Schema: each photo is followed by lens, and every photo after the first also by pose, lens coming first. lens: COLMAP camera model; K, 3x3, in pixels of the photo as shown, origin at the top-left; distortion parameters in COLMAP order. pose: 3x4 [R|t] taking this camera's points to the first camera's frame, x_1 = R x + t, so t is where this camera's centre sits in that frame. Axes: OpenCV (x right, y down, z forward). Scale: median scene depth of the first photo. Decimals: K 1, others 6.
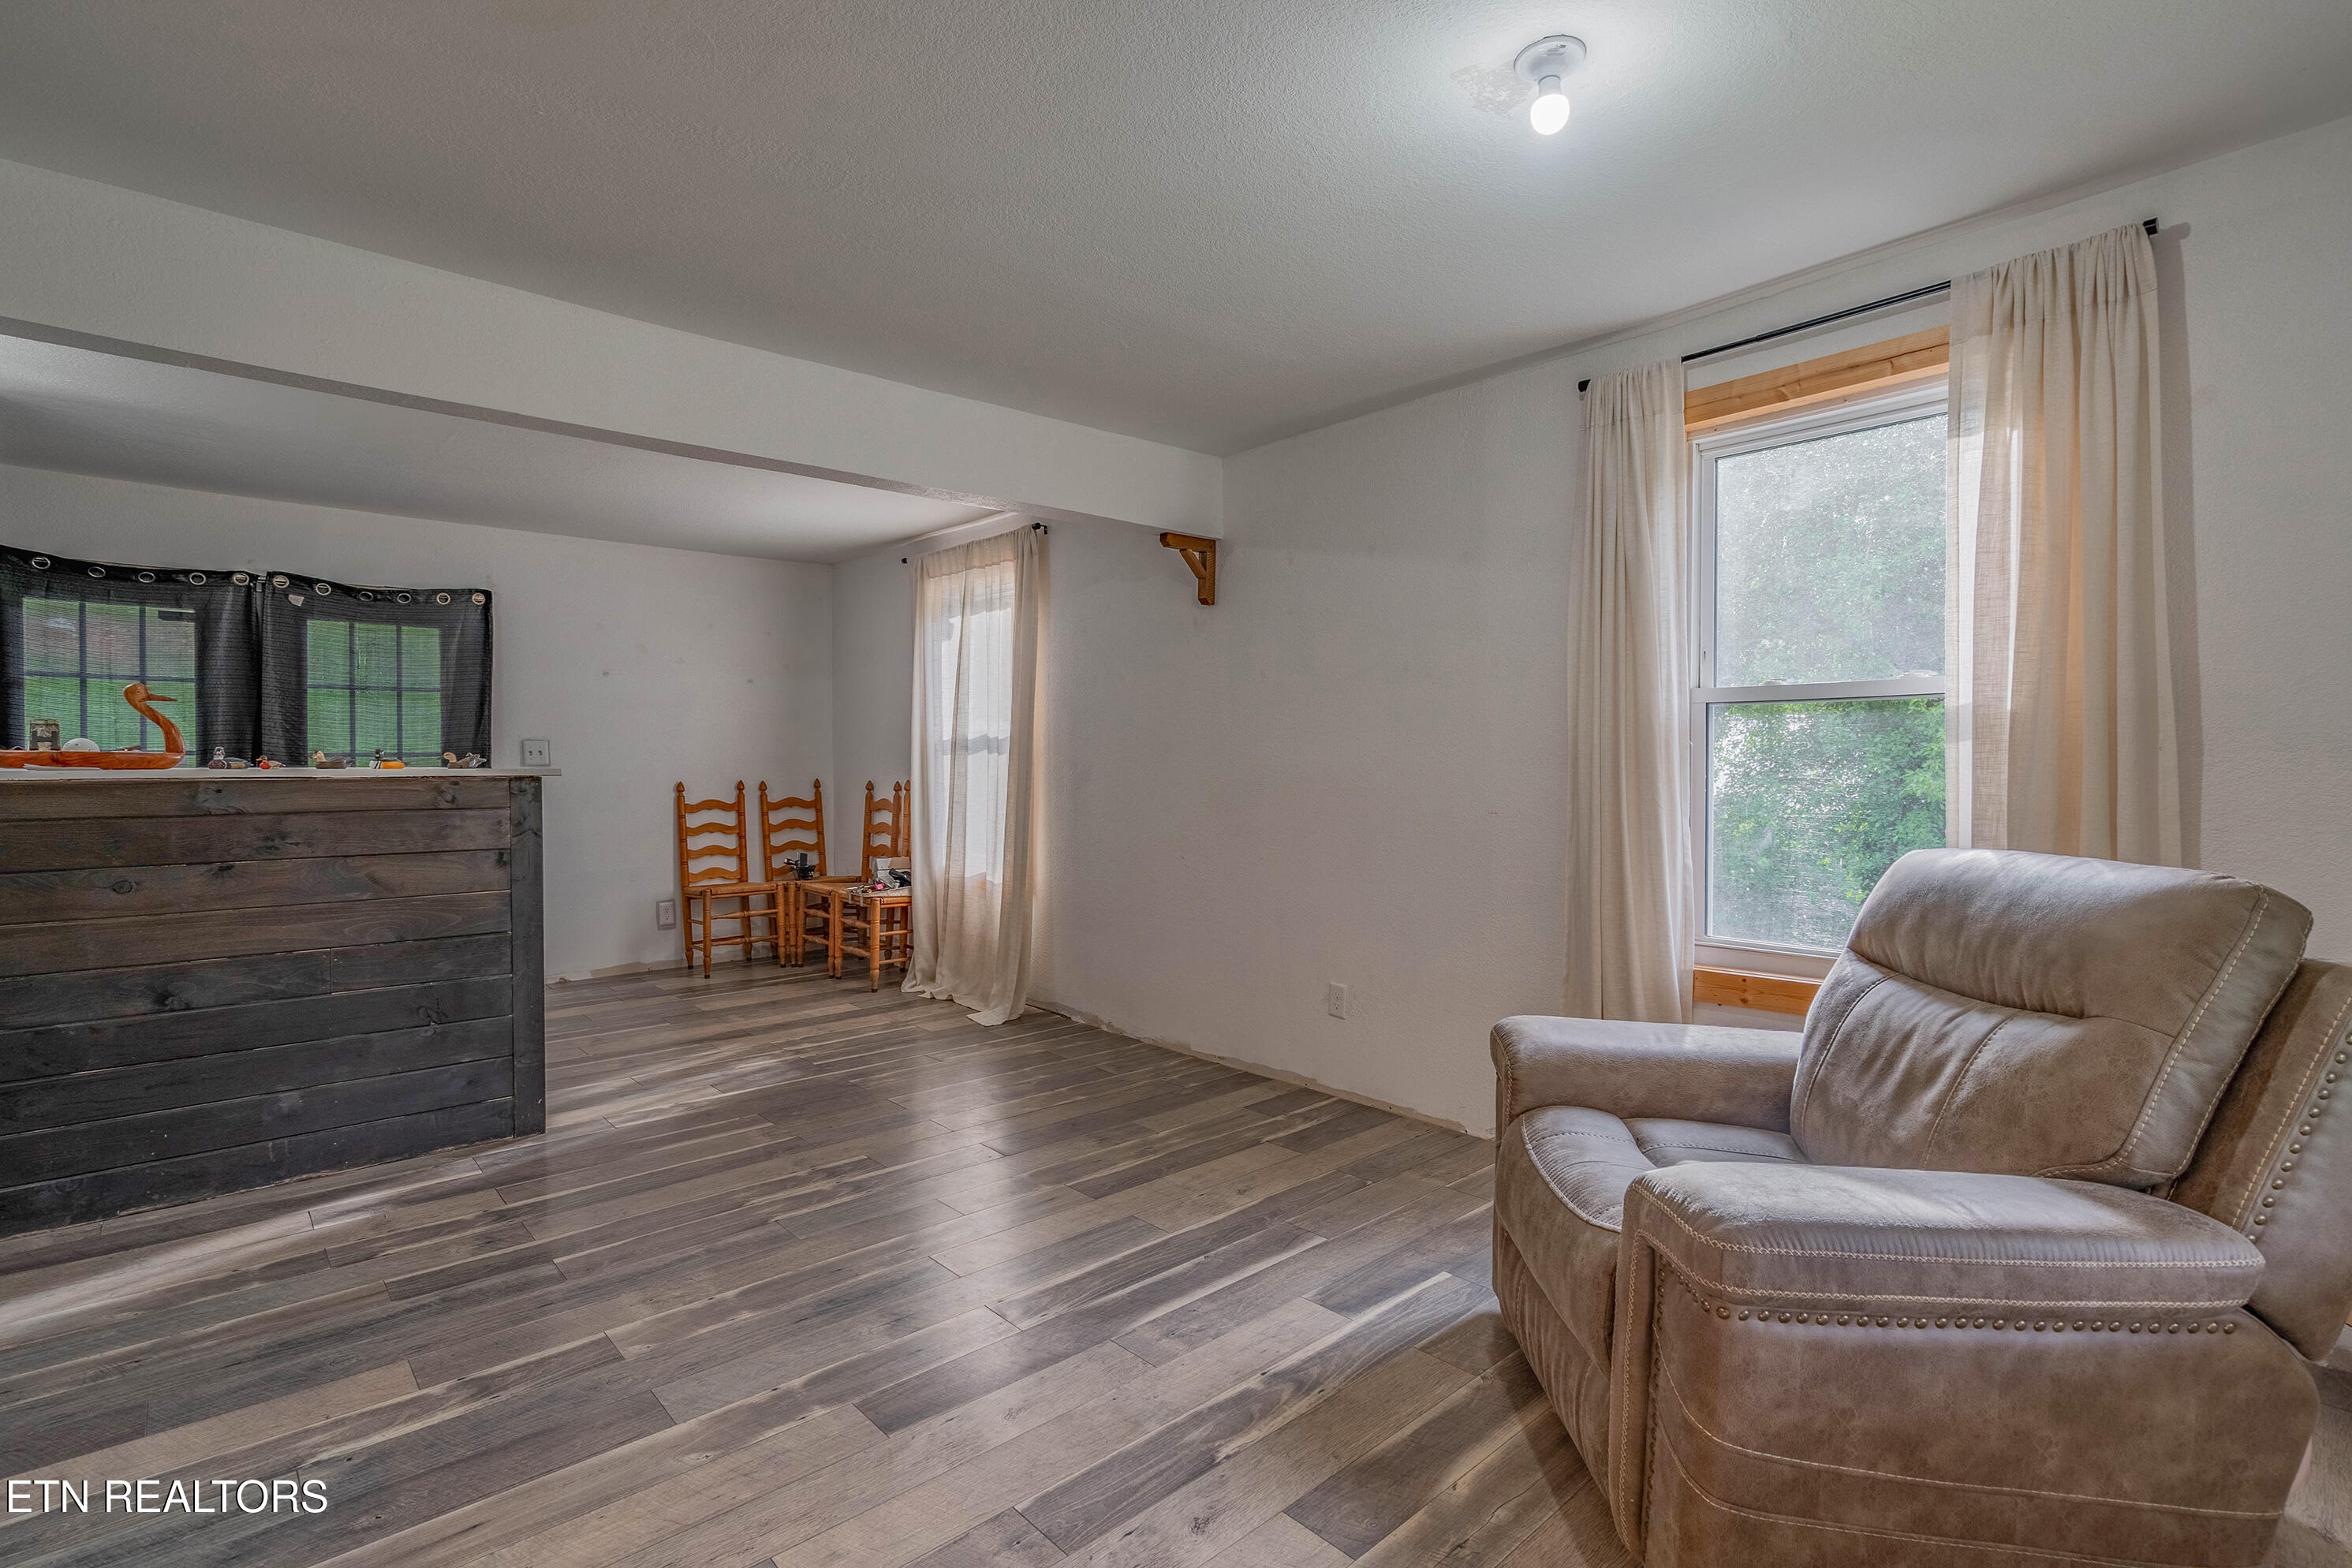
lens RADIAL K [[1074.9, 0, 1177.9], [0, 1074.9, 776.0], [0, 0, 1]] dist [-0.005056, 0.000682]
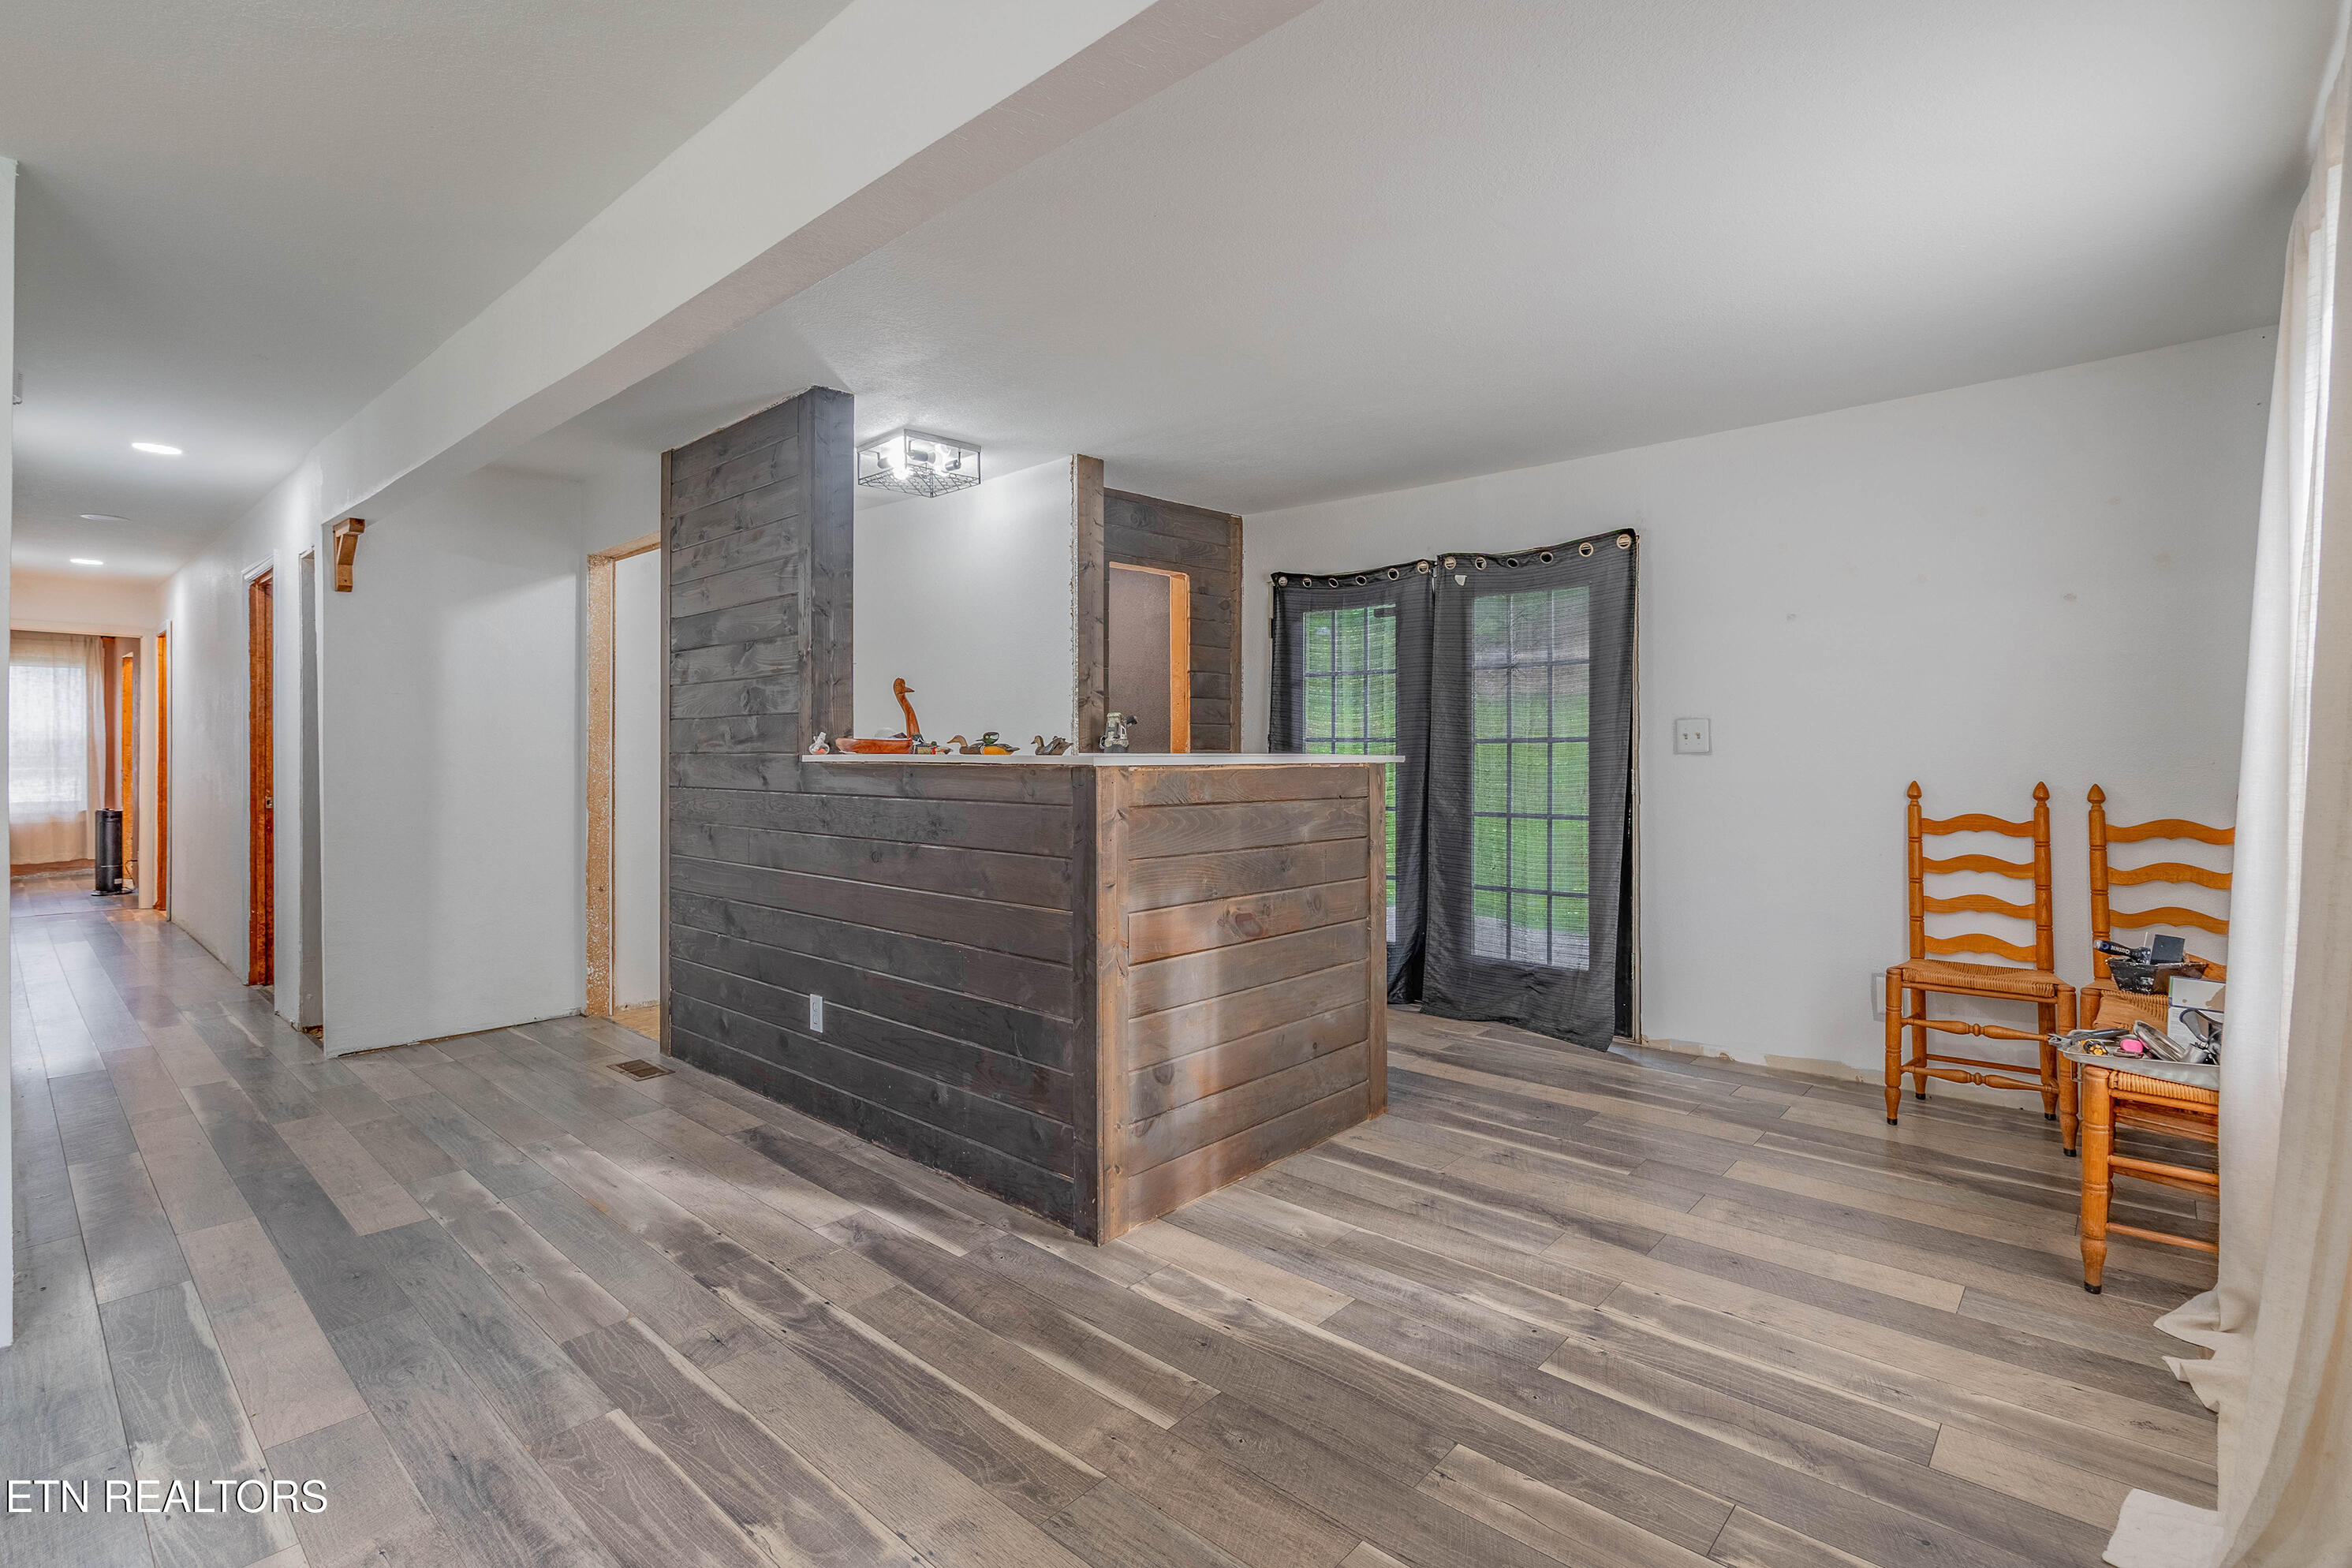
lens RADIAL K [[1074.9, 0, 1191.3], [0, 1074.9, 747.5], [0, 0, 1]] dist [-0.005056, 0.000682]
pose [[0.115045, -0.002087, -0.993358, 0.105140], [-0.013210, 0.999906, -0.003631, -0.007157], [0.993272, 0.013540, 0.115006, 0.654052]]
